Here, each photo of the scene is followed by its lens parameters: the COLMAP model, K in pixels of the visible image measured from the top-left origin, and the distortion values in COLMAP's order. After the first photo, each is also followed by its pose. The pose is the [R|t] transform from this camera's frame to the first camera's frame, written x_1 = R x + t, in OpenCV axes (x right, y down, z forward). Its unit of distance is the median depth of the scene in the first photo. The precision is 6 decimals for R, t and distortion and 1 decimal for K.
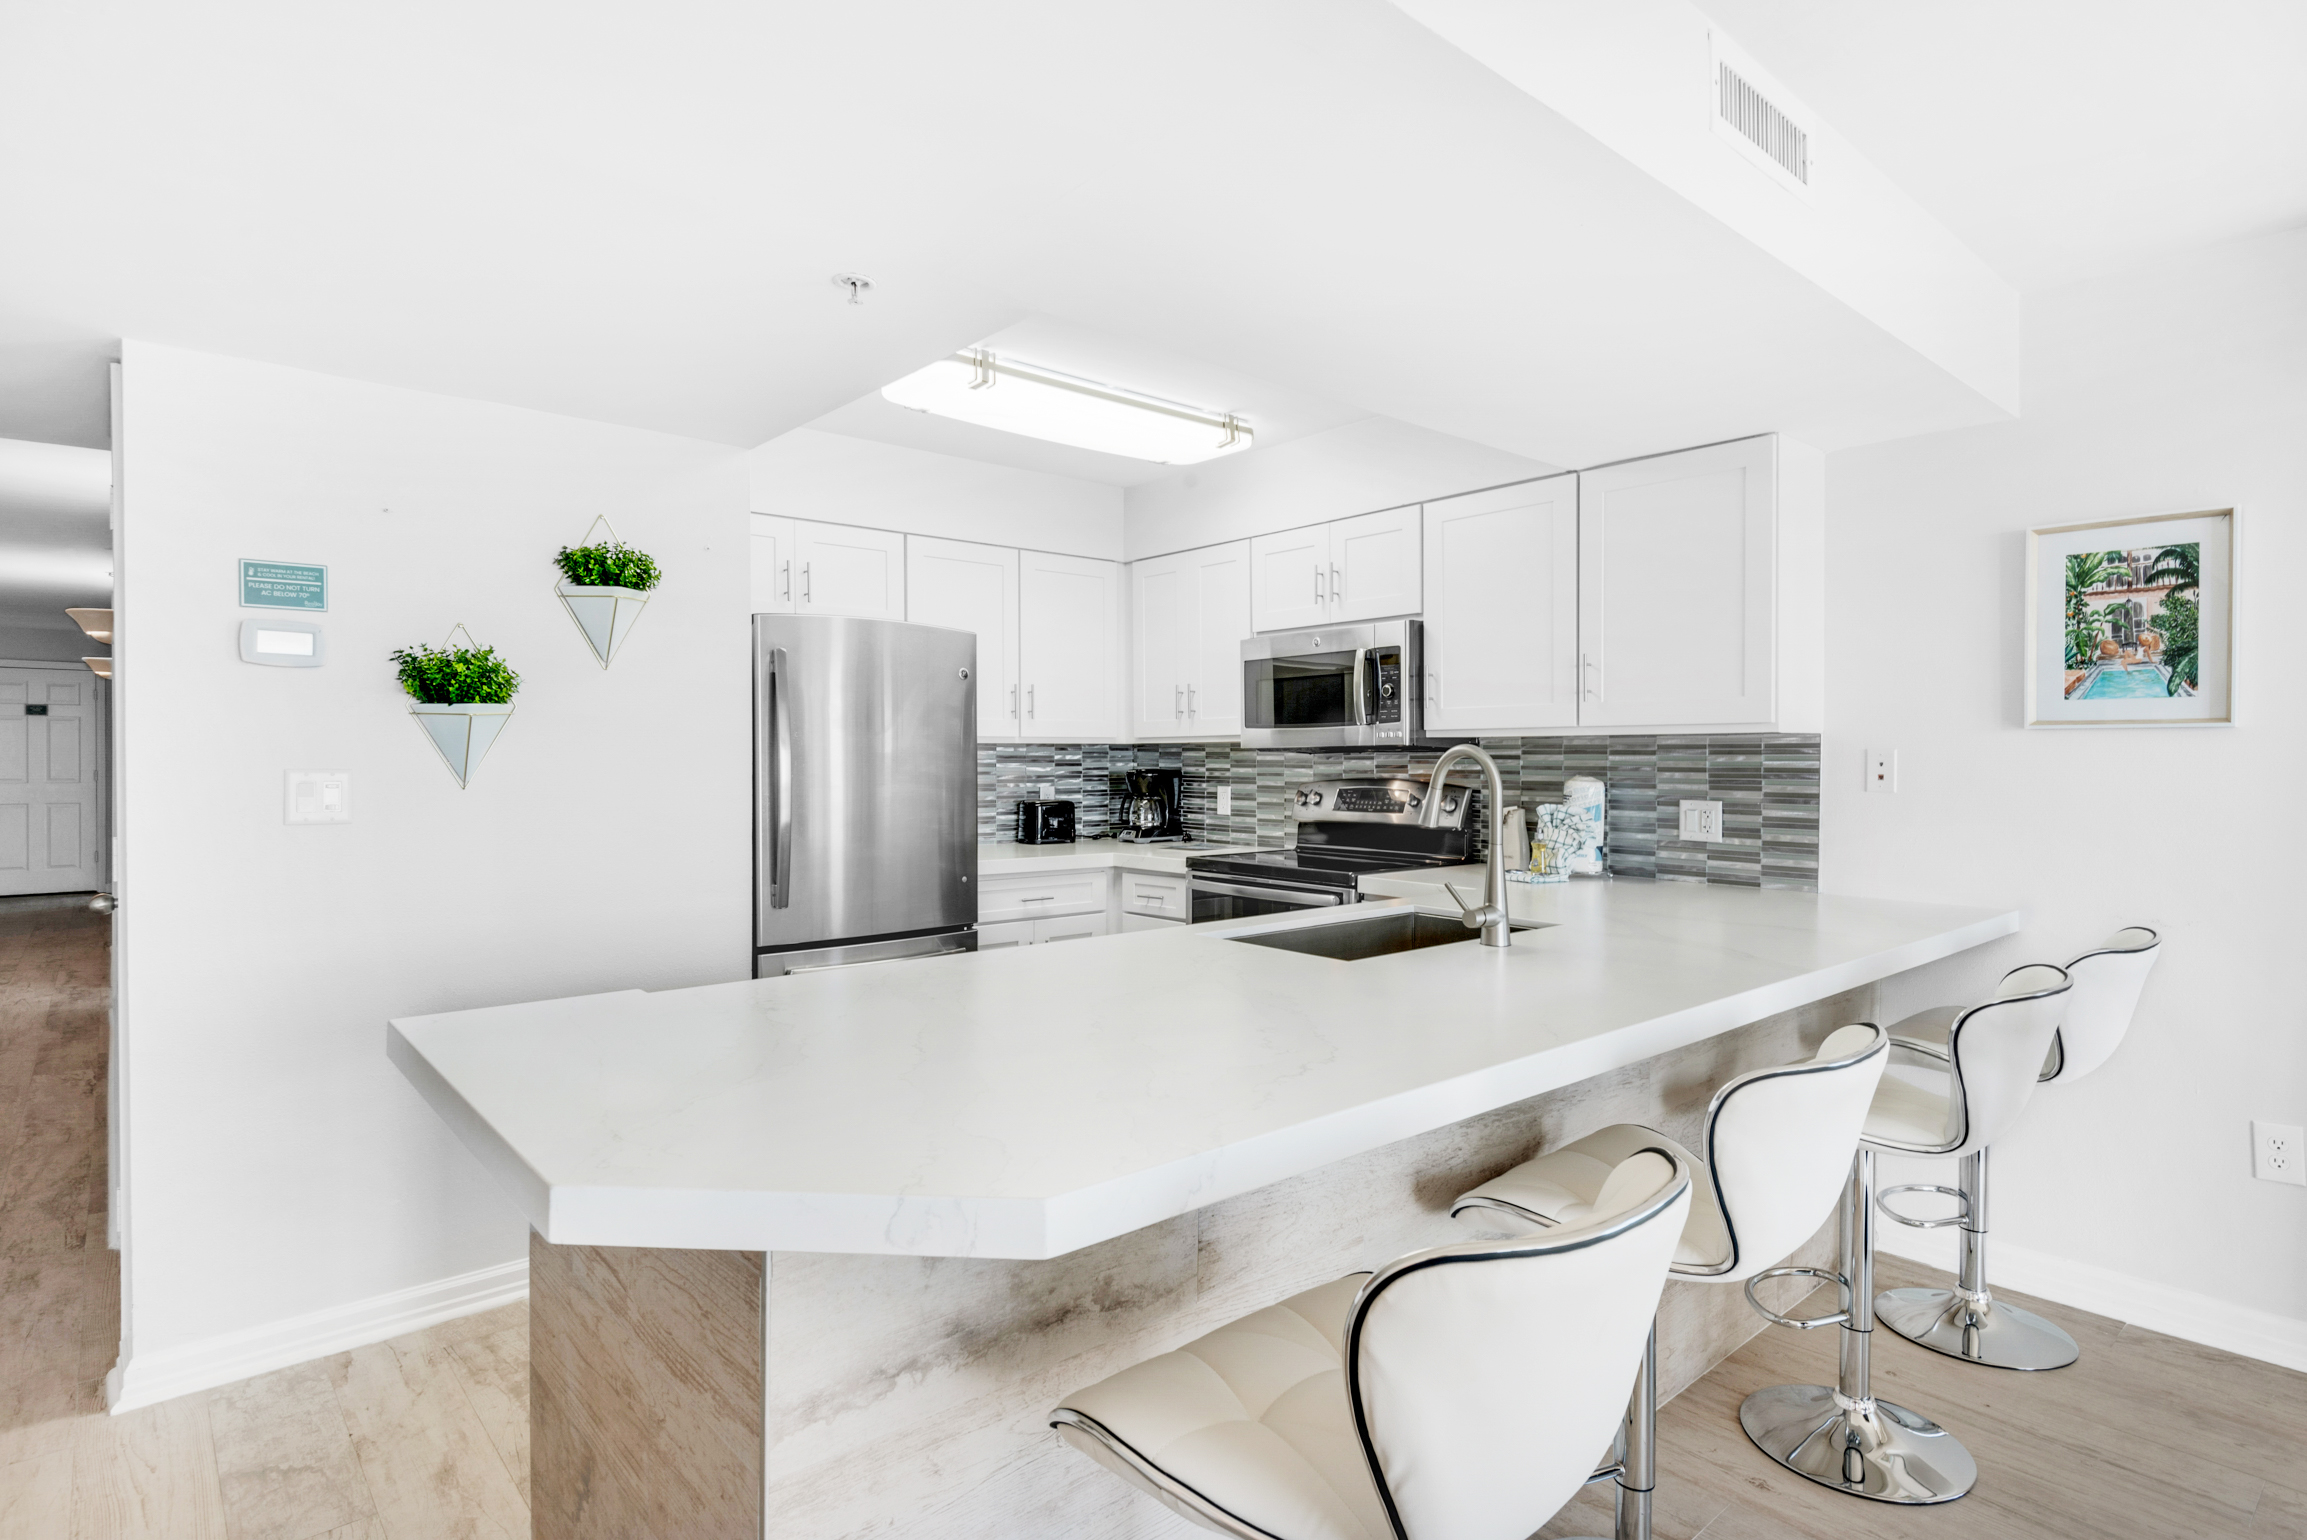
lens RADIAL K [[1175.7, 0, 1136.6], [0, 1175.7, 767.1], [0, 0, 1]] dist [0.005199, -0.001091]
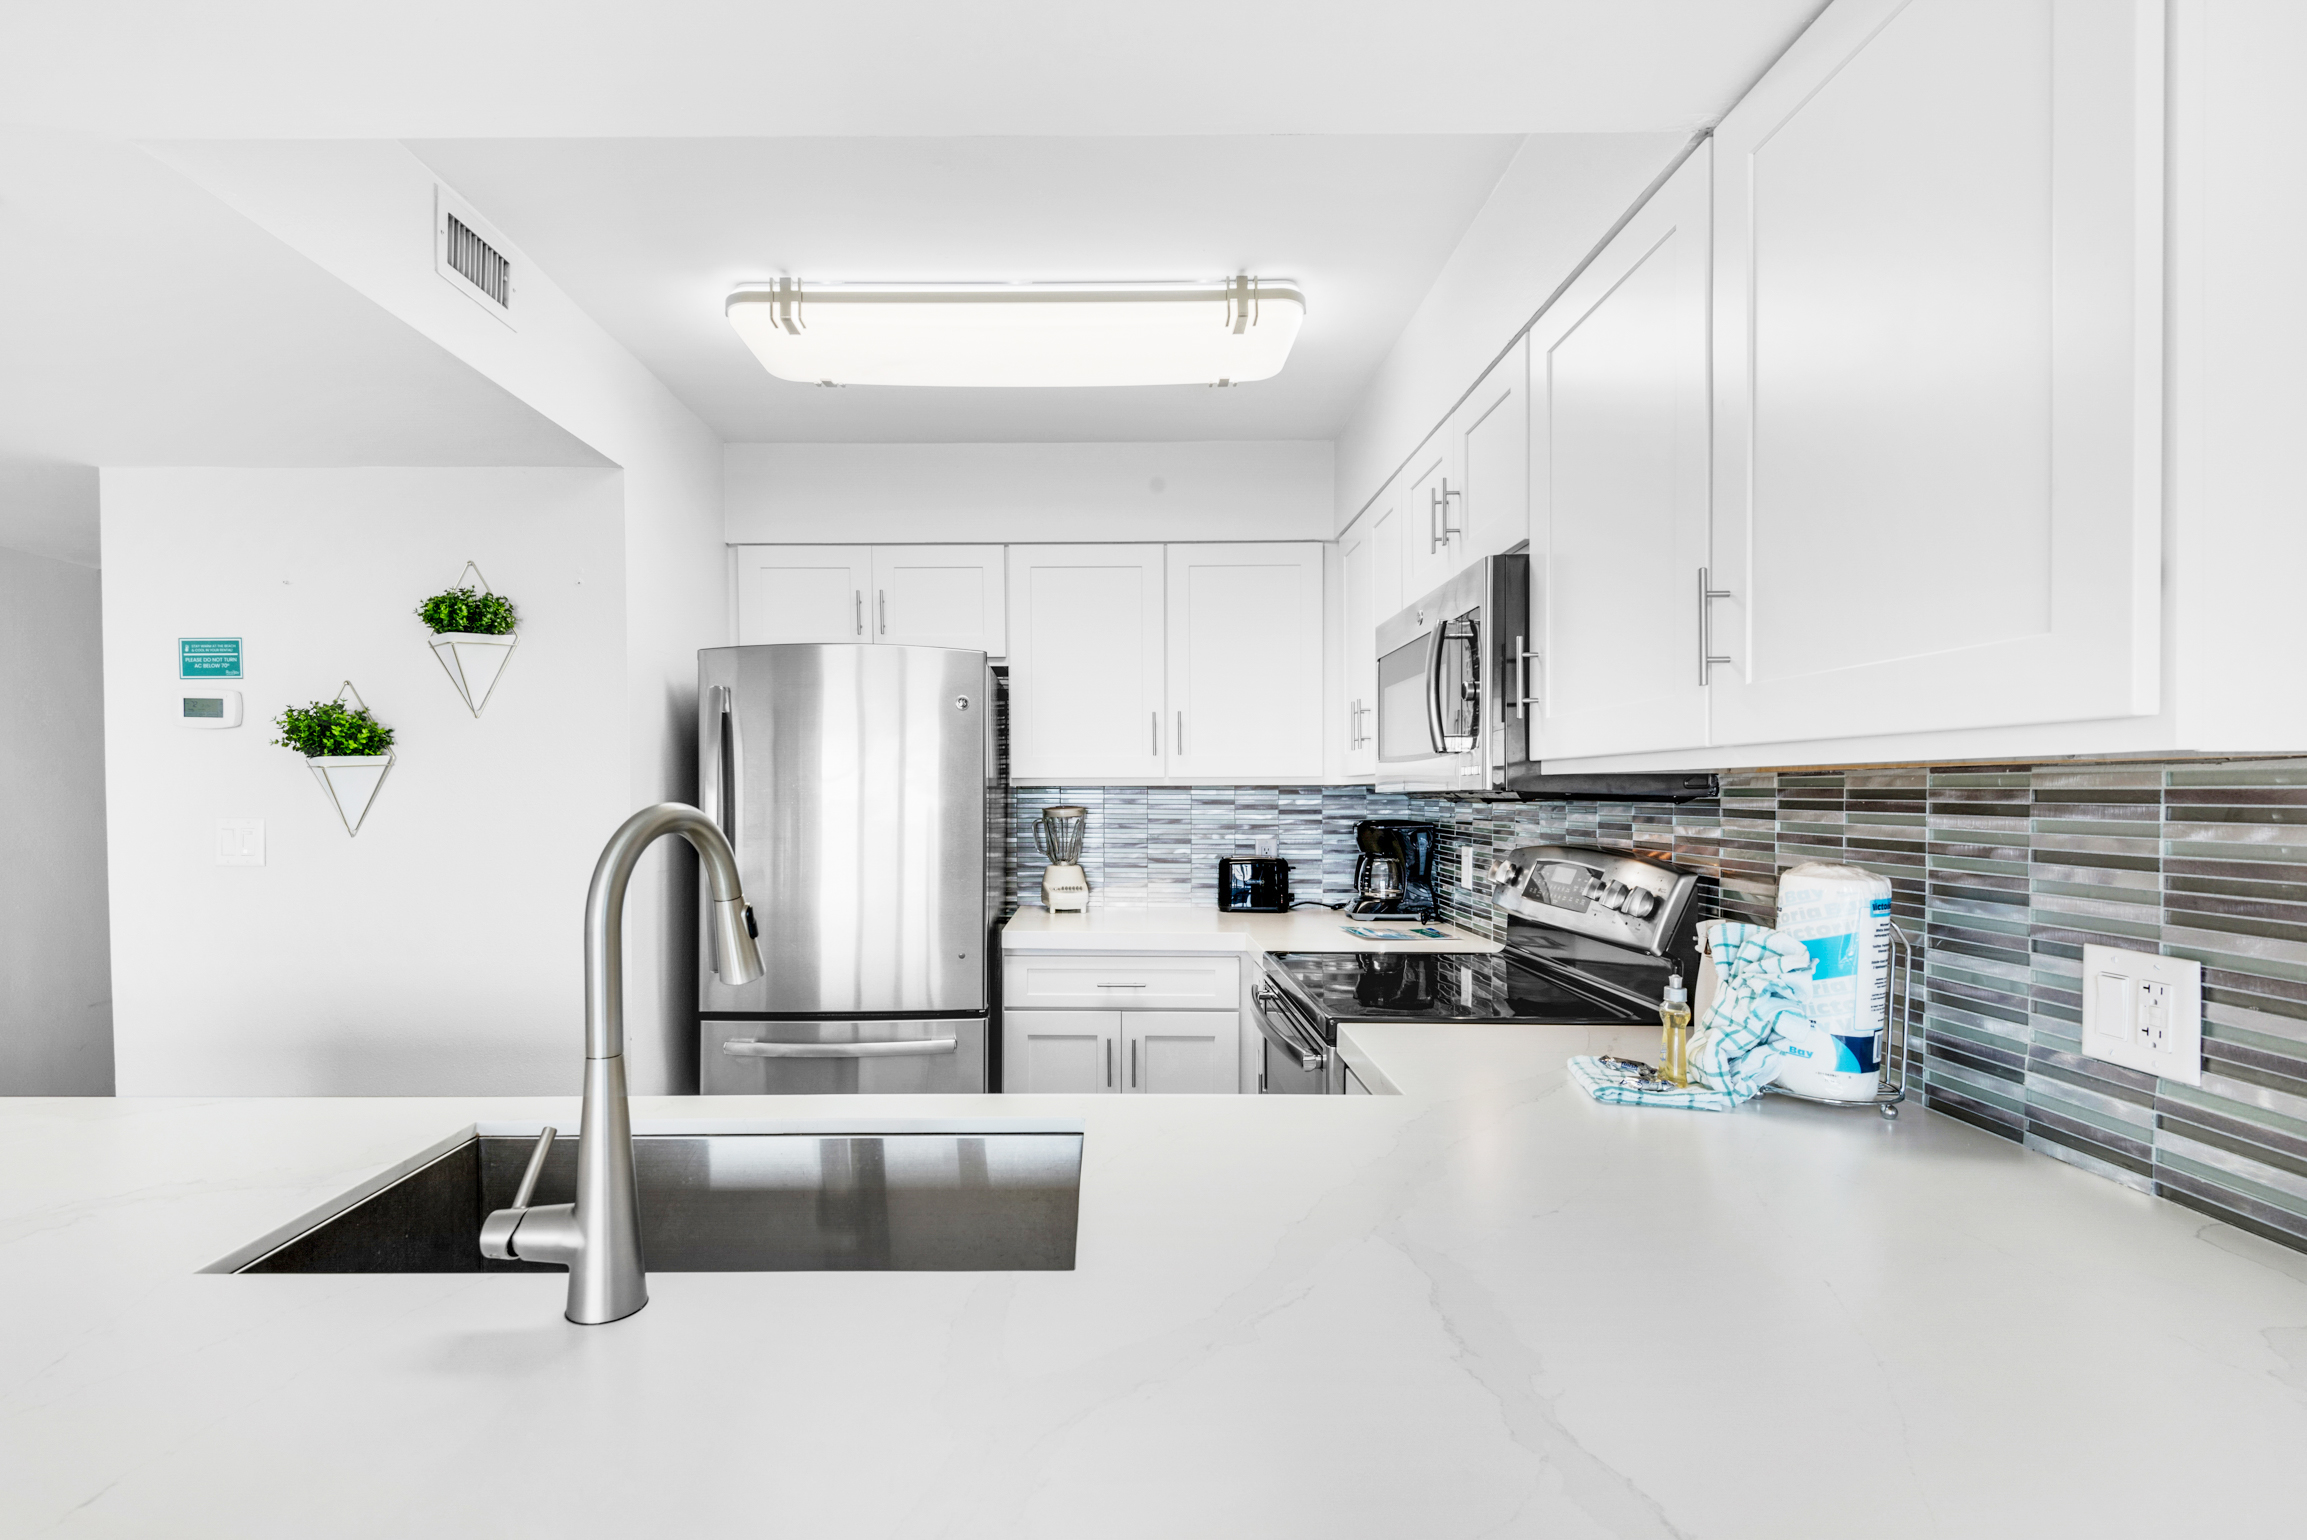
lens RADIAL K [[1062.3, 0, 1102.1], [0, 1062.3, 812.8], [0, 0, 1]] dist [-0.000996, -0.000977]
pose [[0.758749, 0.012518, -0.651263, 0.437434], [-0.004798, 0.999896, 0.013629, -0.014827], [0.651366, -0.007216, 0.758730, 0.551184]]
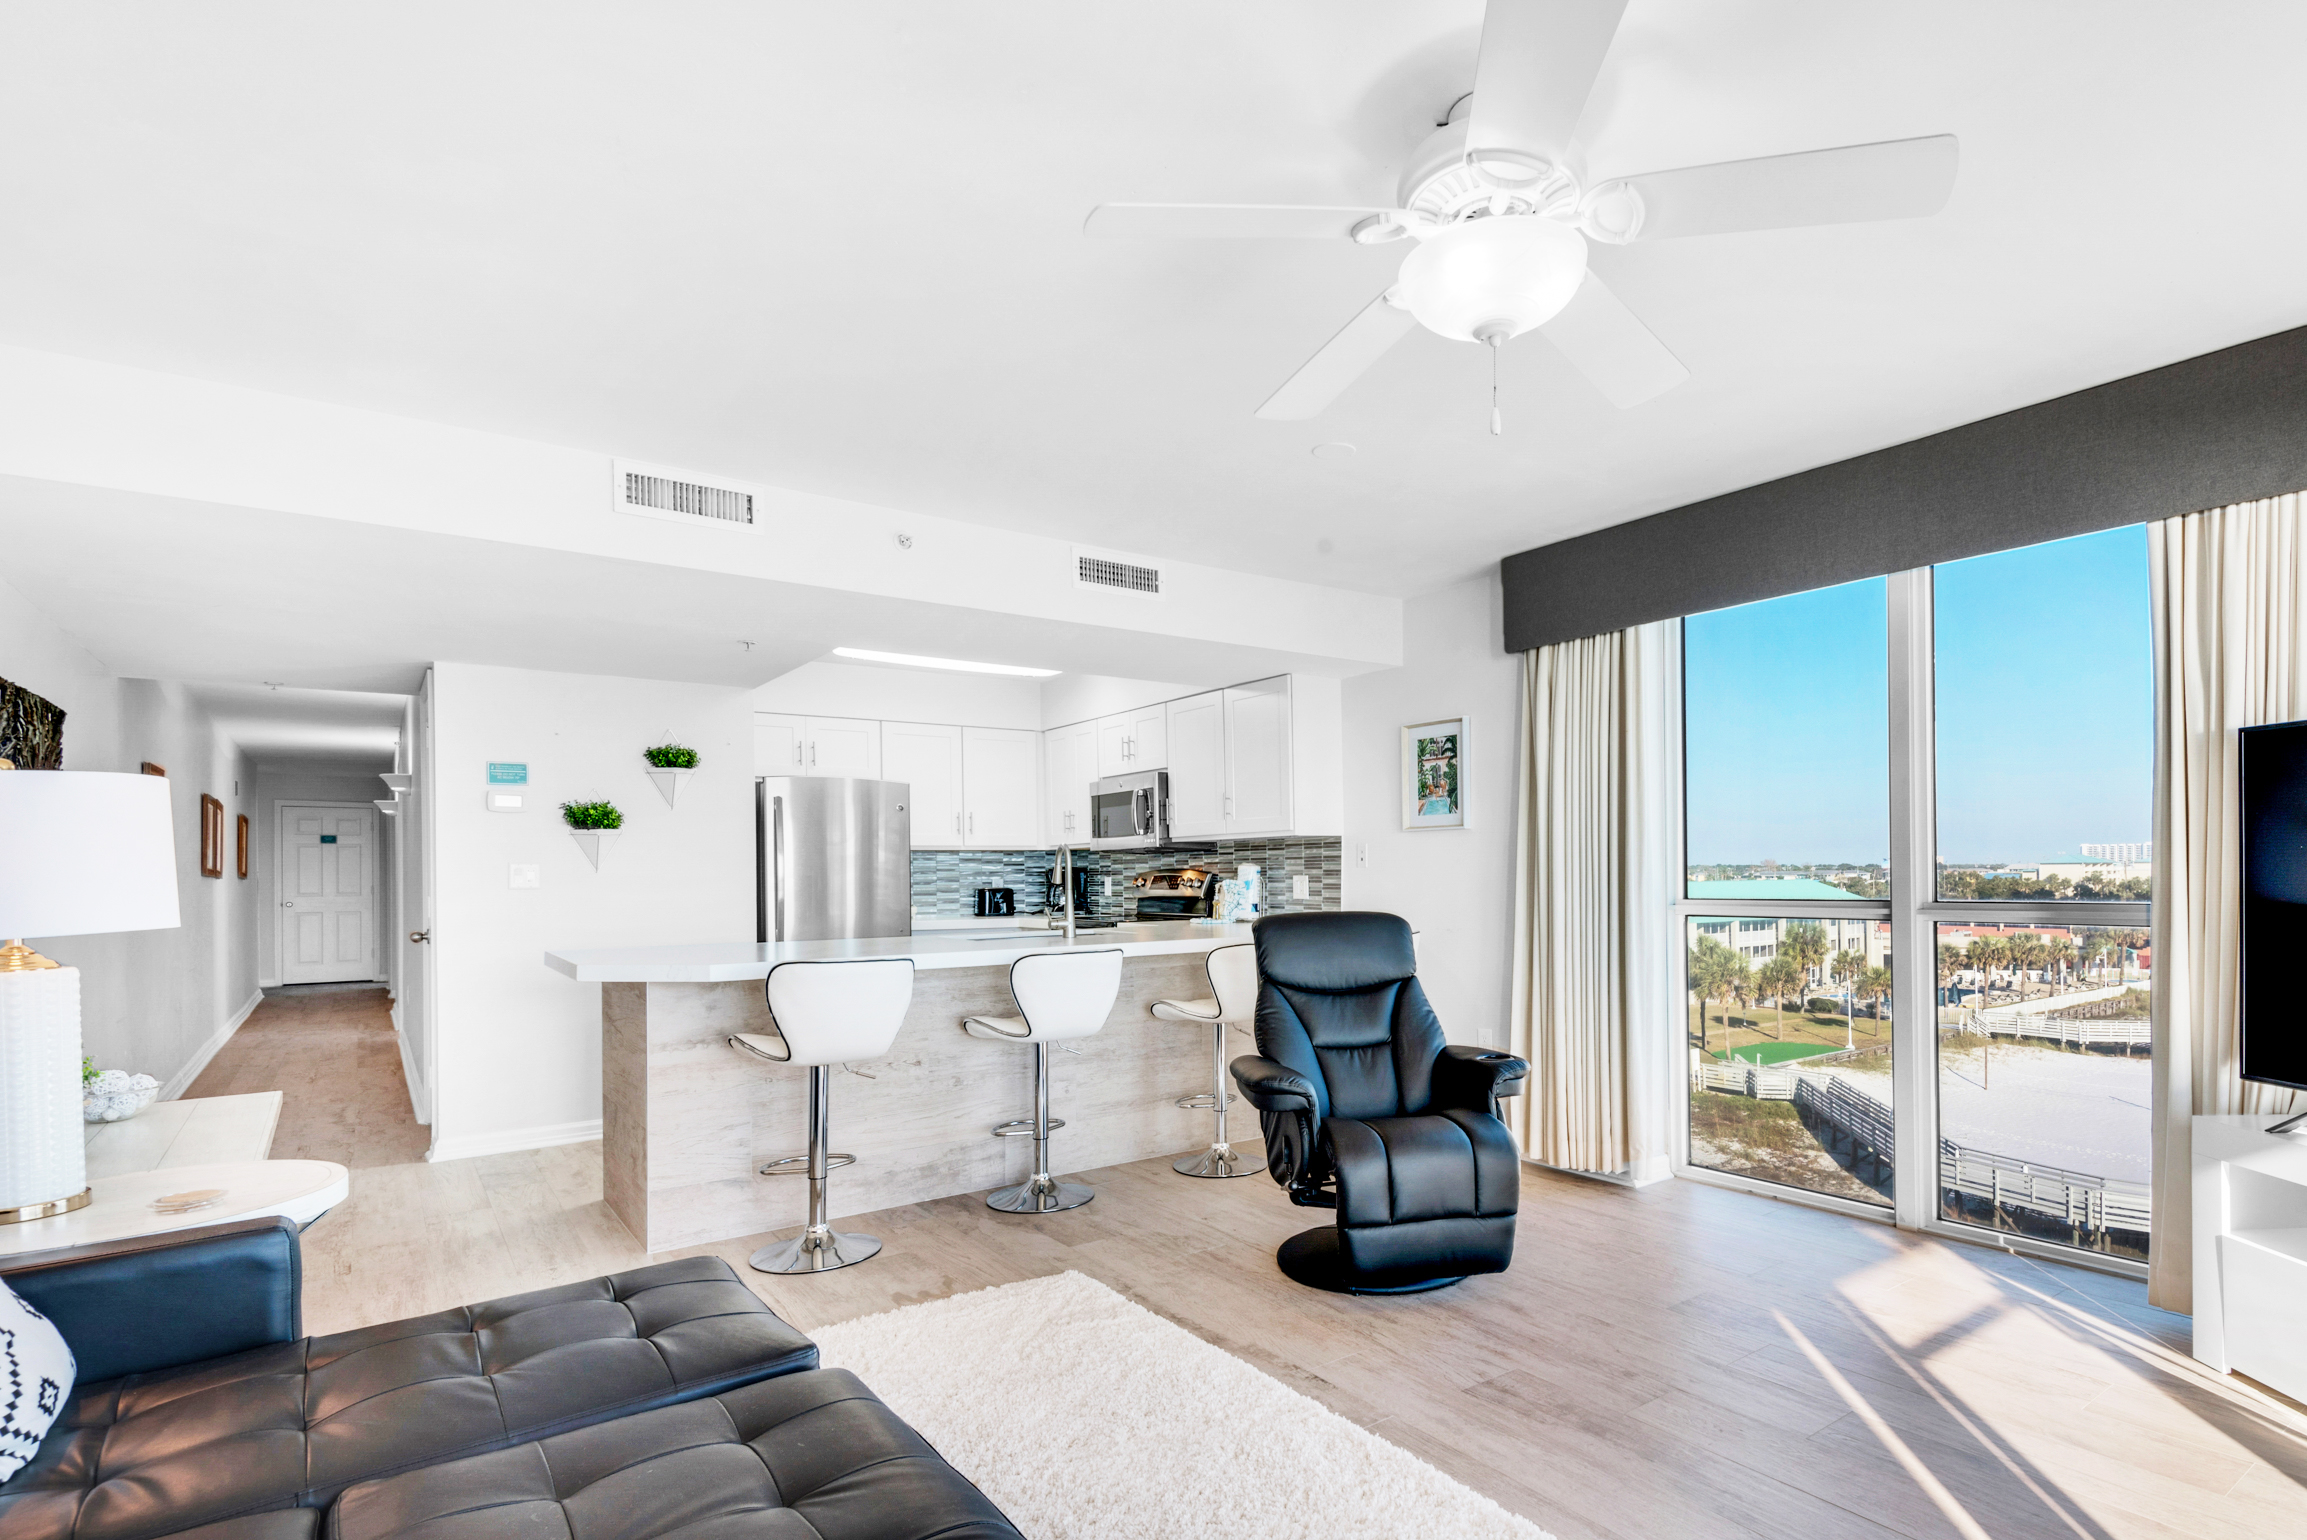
lens RADIAL K [[1175.2, 0, 1281.1], [0, 1175.2, 868.5], [0, 0, 1]] dist [0.005612, 0.000145]
pose [[0.998634, -0.011987, -0.050859, 0.523275], [0.011258, 0.999830, -0.014594, 0.041727], [0.051025, 0.014002, 0.998599, -0.706864]]
